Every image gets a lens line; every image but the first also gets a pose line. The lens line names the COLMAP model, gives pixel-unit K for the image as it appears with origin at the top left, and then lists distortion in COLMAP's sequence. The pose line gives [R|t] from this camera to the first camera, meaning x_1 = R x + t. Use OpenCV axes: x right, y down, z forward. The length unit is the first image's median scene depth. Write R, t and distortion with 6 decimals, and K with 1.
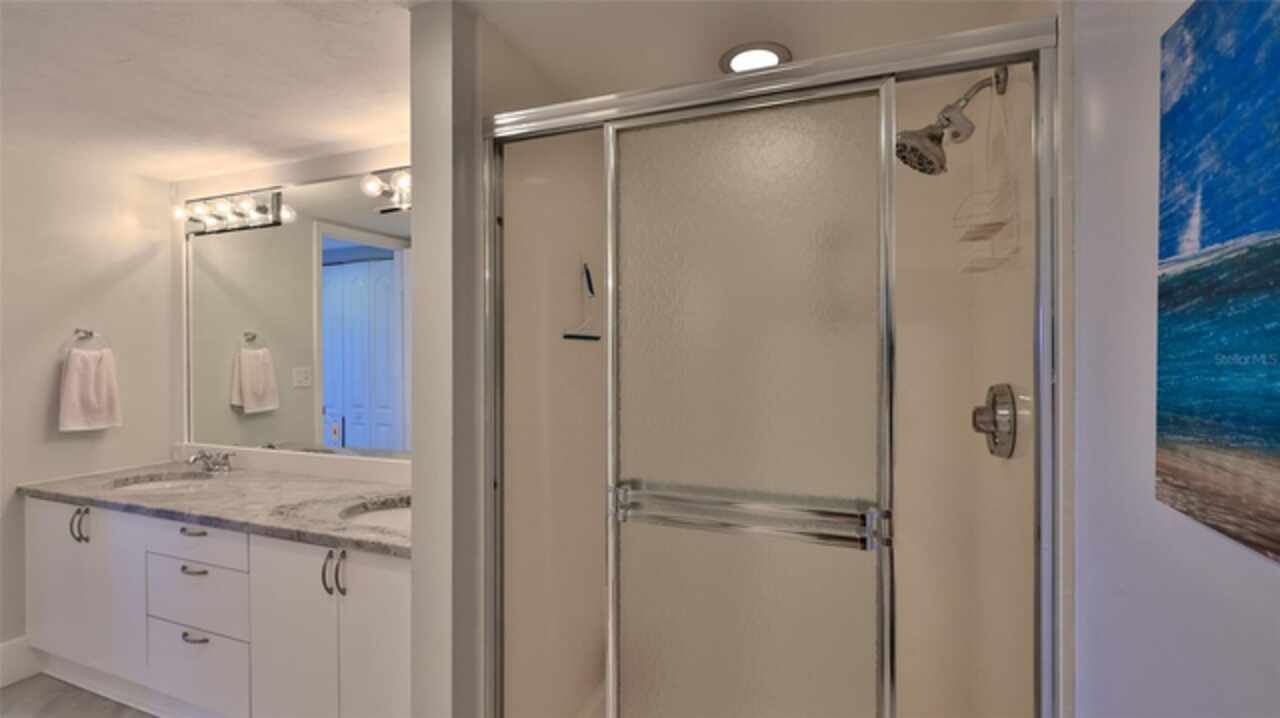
lens RADIAL K [[565.3, 0, 640.5], [0, 565.3, 354.4], [0, 0, 1]] dist [-0.000760, 0.000441]
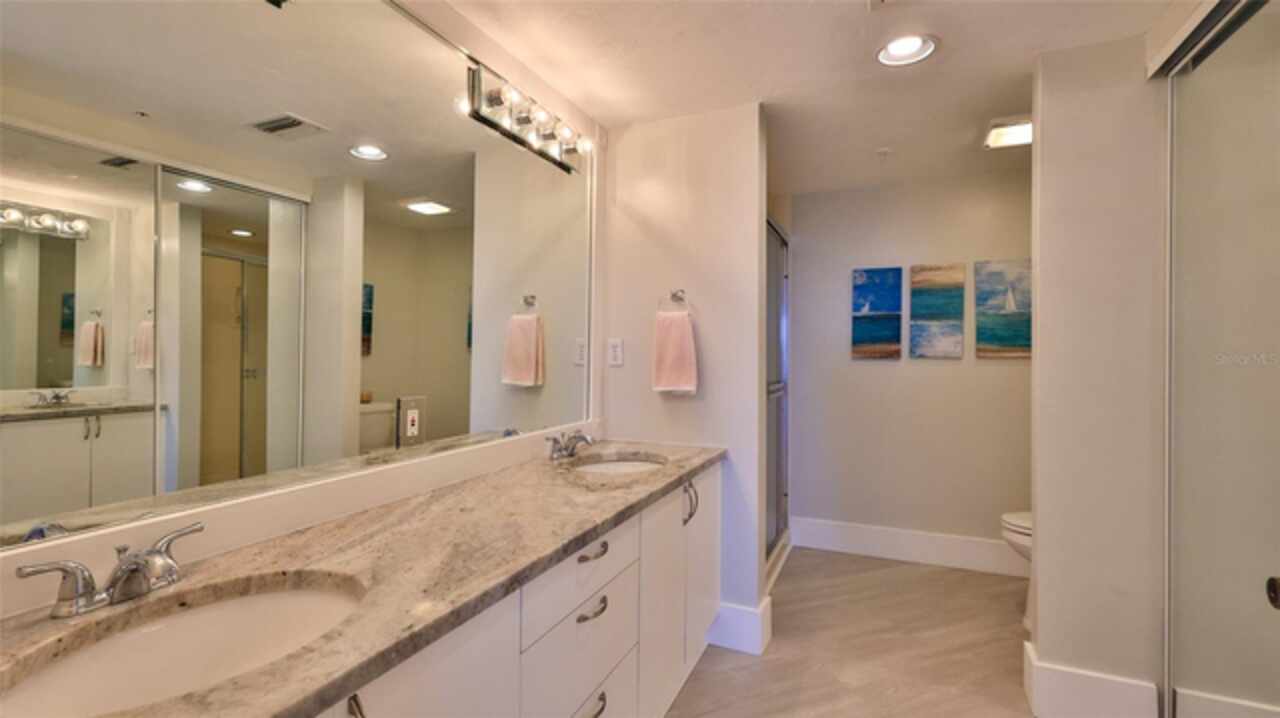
lens RADIAL K [[565.3, 0, 640.3], [0, 565.3, 356.0], [0, 0, 1]] dist [-0.000760, 0.000441]
pose [[0.040118, 0.003703, 0.999188, -4.391960], [0.001547, 0.999992, -0.003768, 0.257195], [-0.999194, 0.001697, 0.040112, 2.769558]]
